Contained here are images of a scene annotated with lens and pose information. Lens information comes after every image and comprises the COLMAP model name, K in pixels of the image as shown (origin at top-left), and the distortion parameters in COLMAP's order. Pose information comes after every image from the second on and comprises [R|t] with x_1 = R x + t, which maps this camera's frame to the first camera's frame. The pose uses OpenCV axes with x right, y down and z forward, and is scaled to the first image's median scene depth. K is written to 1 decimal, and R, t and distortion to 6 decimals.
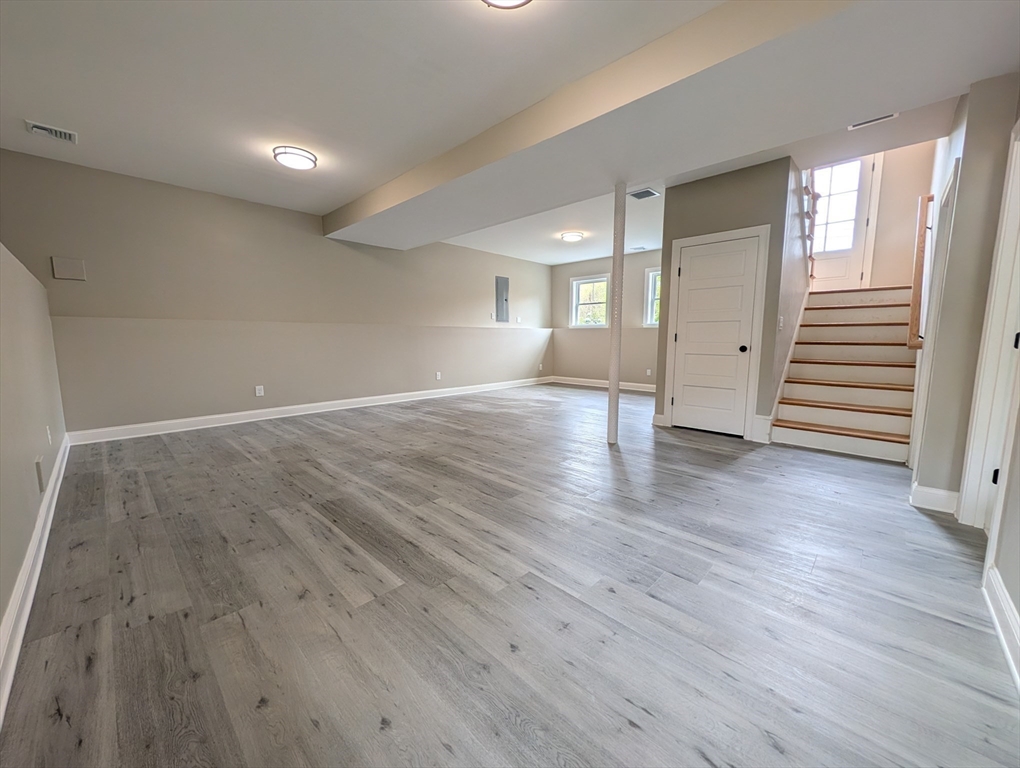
lens RADIAL K [[394.3, 0, 509.0], [0, 394.3, 381.2], [0, 0, 1]] dist [0.001255, 0.000277]
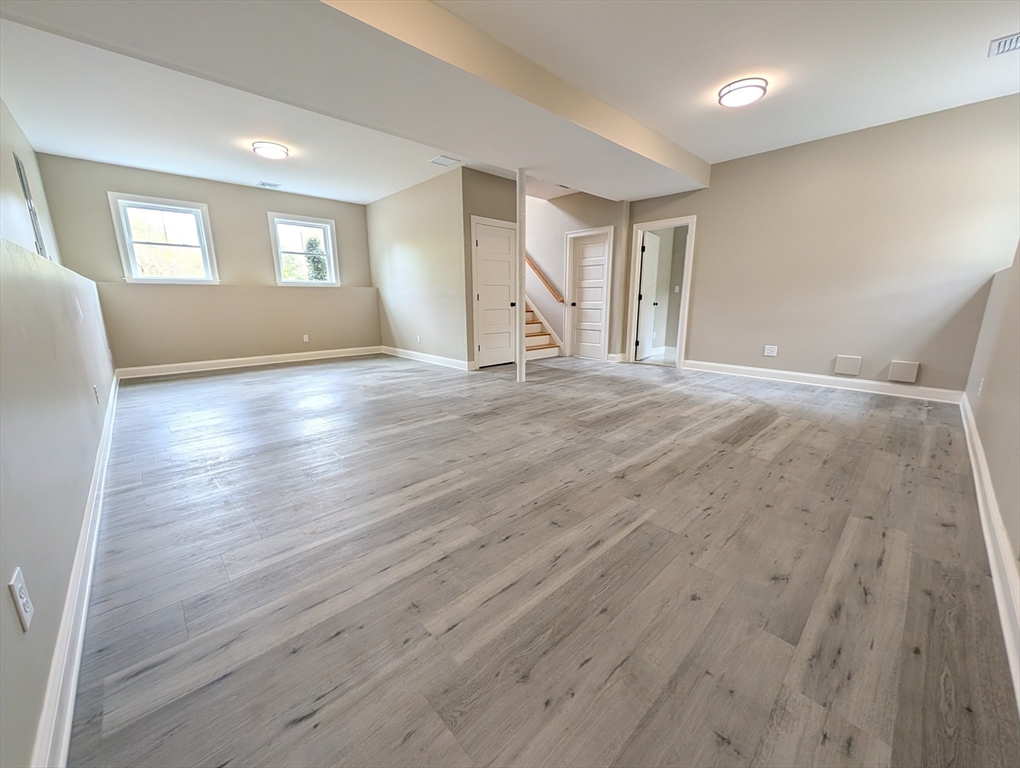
lens RADIAL K [[394.3, 0, 509.7], [0, 394.3, 387.8], [0, 0, 1]] dist [0.001255, 0.000277]
pose [[0.046595, -0.222475, 0.973824, -1.279944], [0.114485, 0.969649, 0.216043, -0.134955], [-0.992332, 0.101422, 0.070651, 1.247514]]
